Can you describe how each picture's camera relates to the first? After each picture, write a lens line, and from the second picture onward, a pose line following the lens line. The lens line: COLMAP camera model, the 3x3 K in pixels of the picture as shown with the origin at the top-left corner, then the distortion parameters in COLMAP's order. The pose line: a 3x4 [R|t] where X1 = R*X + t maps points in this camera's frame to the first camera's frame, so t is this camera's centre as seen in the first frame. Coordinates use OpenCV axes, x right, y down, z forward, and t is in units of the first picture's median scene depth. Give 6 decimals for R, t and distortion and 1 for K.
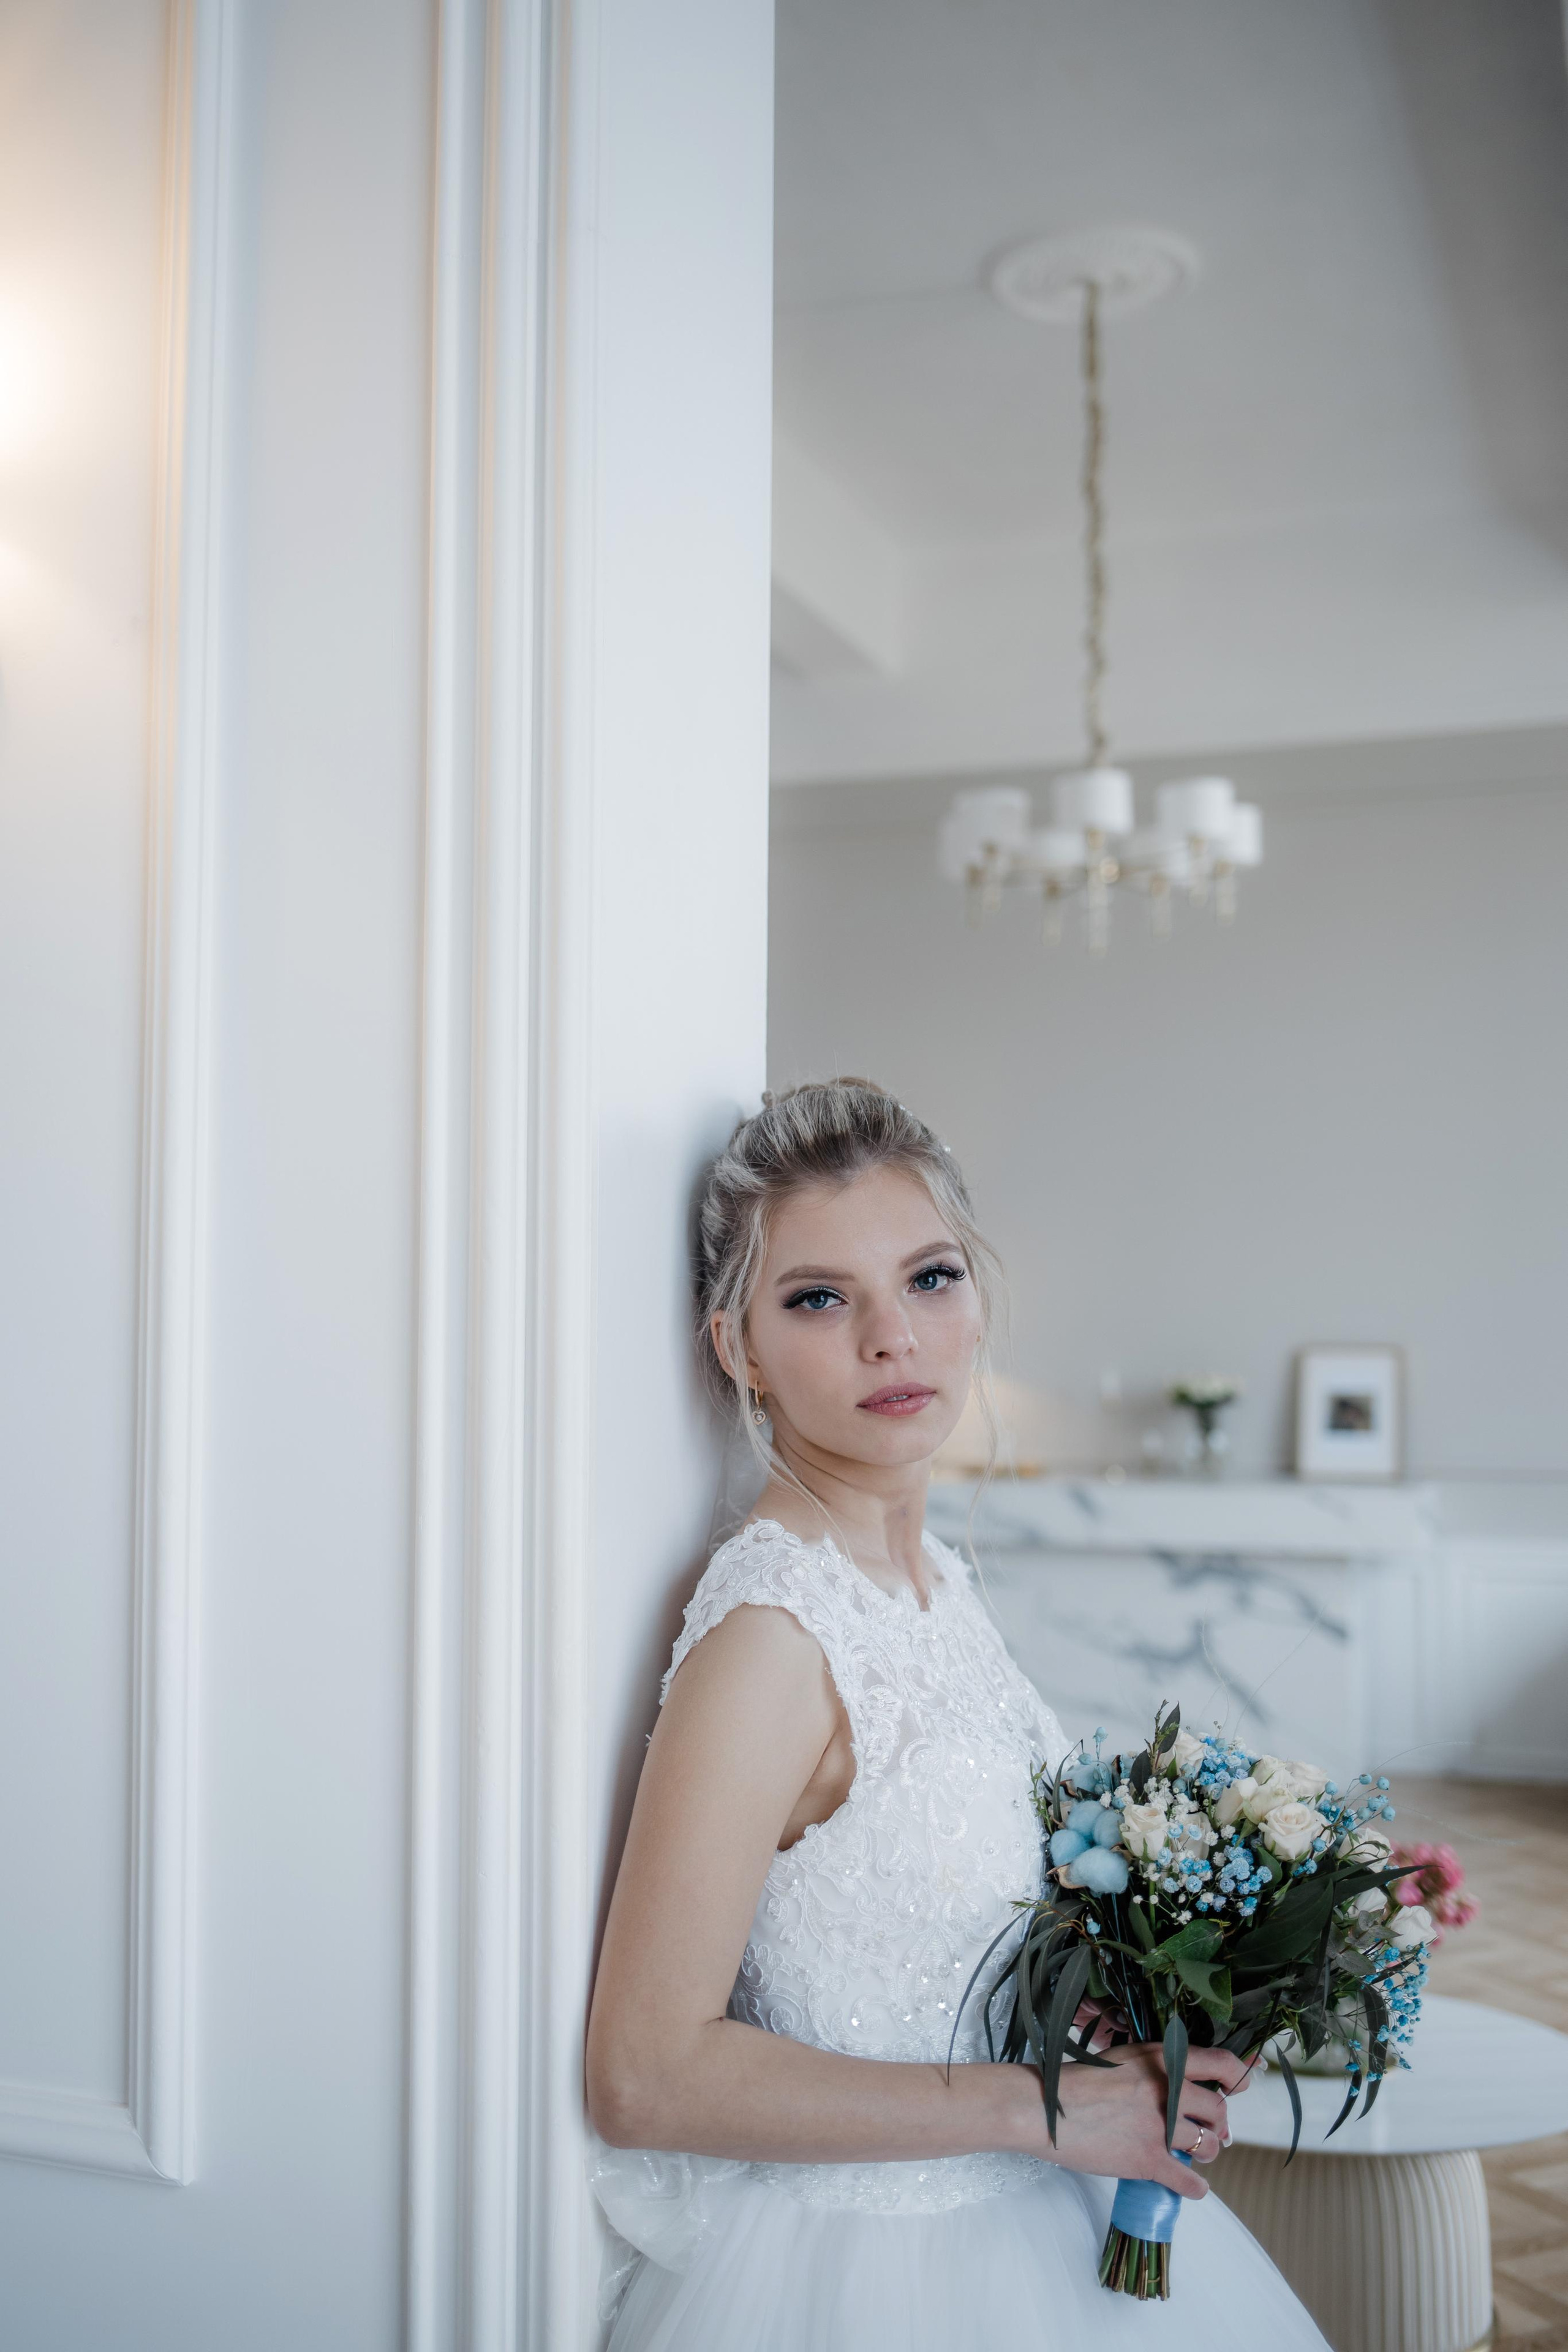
lens RADIAL K [[2309.0, 0, 784.0], [0, 2309.0, 1176.0], [0, 0, 1]] dist [-0.044116, -0.004813]
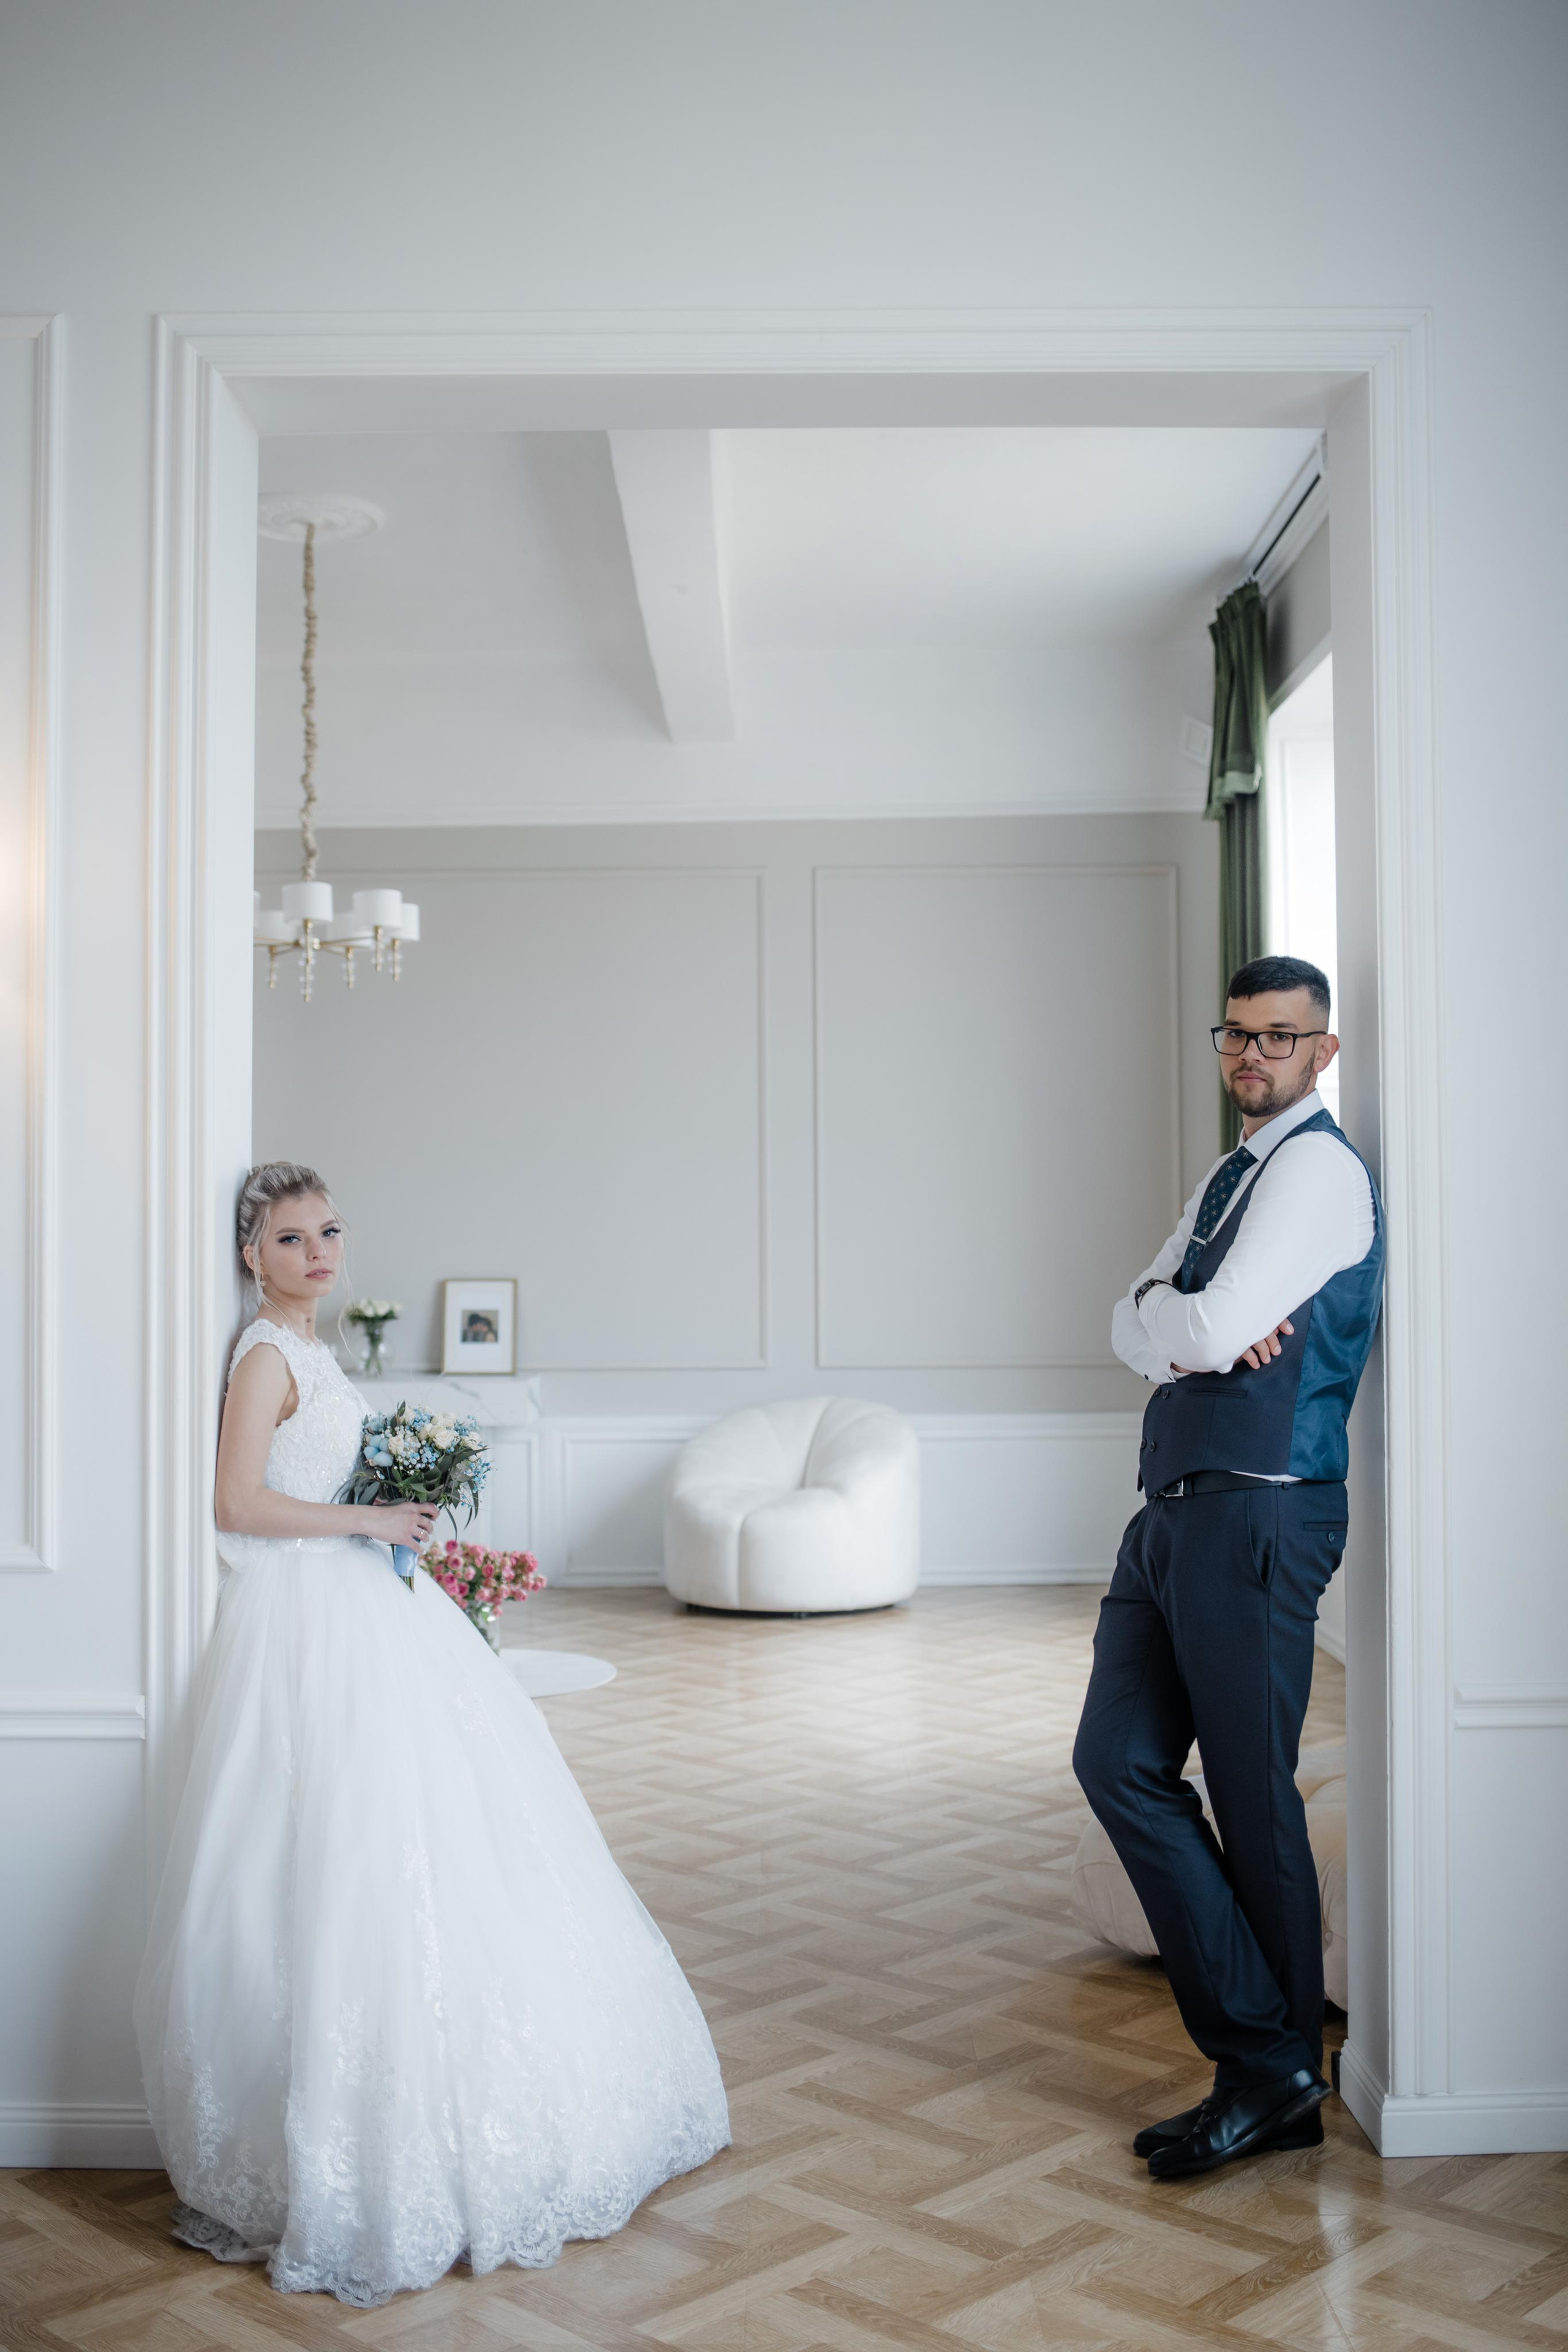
lens RADIAL K [[2309.0, 0, 784.0], [0, 2309.0, 1176.0], [0, 0, 1]] dist [-0.044116, -0.004813]
pose [[0.932346, 0.002410, 0.361558, -0.377820], [-0.010767, 0.999719, 0.021100, -0.077593], [-0.361406, -0.023565, 0.932111, -1.588313]]
